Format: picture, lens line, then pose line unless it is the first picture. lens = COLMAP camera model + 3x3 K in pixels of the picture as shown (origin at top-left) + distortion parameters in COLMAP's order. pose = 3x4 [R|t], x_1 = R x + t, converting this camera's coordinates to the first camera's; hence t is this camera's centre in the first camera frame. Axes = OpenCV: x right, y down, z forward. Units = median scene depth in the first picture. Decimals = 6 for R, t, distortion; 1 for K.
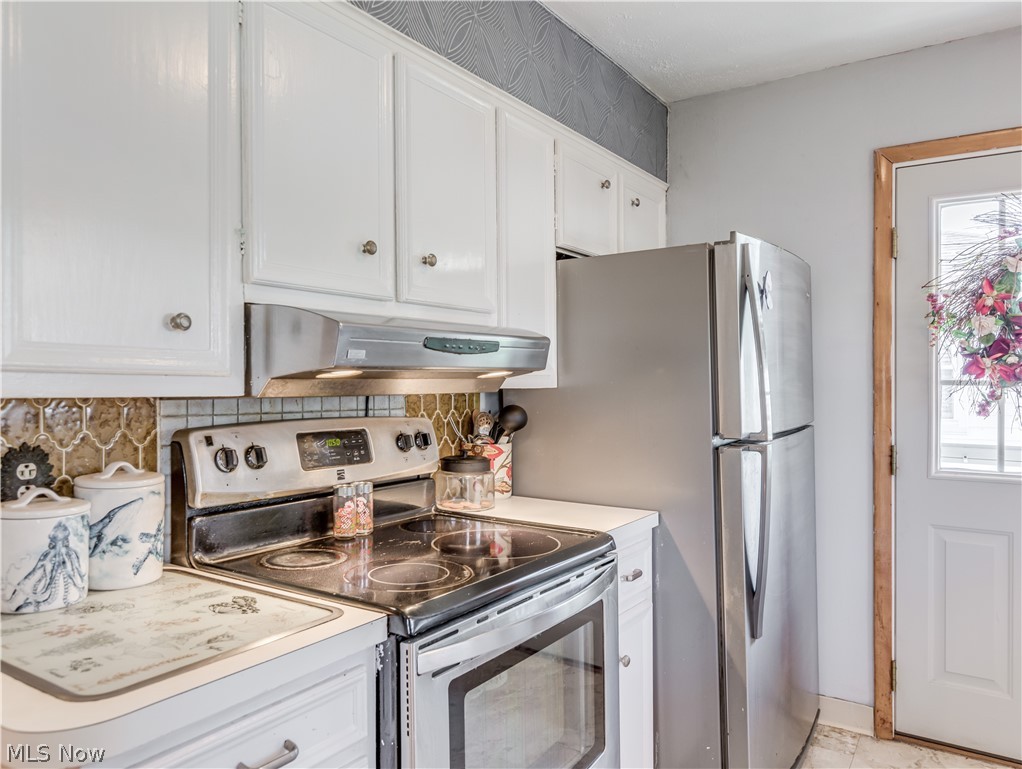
lens RADIAL K [[725.2, 0, 509.8], [0, 725.2, 383.4], [0, 0, 1]] dist [-0.002570, -0.000993]
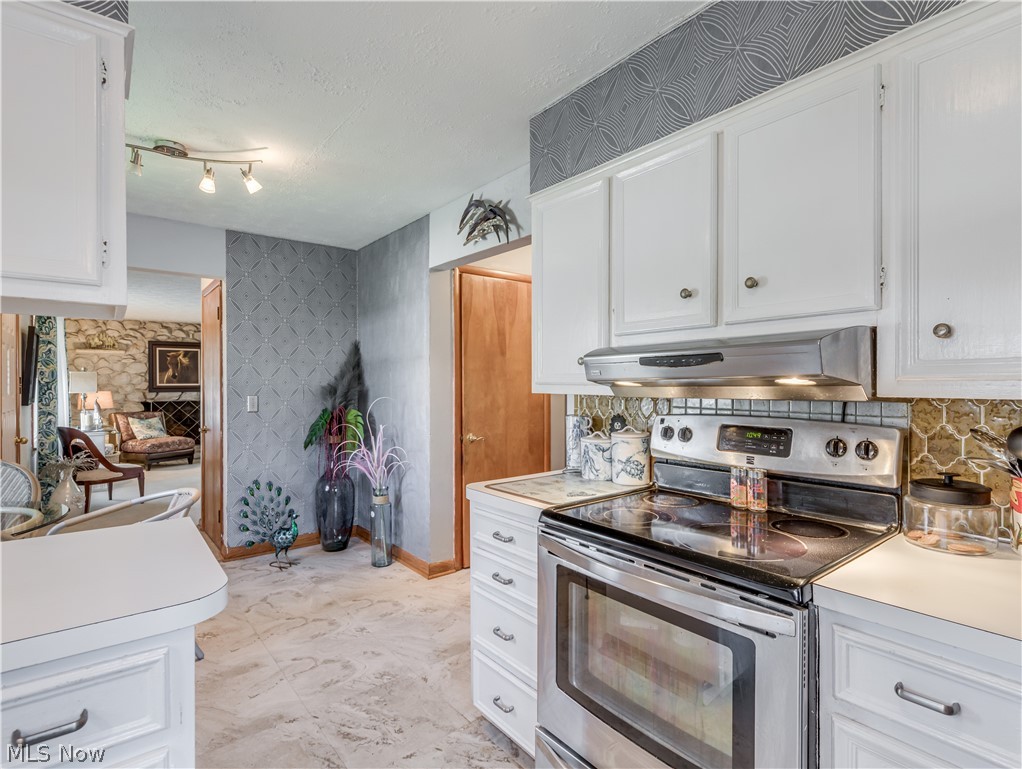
lens RADIAL K [[521.4, 0, 511.5], [0, 521.4, 386.2], [0, 0, 1]] dist [0.005471, 0.000738]
pose [[-0.301014, 0.002795, -0.953616, 0.810491], [0.000301, 0.999996, 0.002836, -0.009541], [0.953620, 0.000567, -0.301013, 0.903962]]
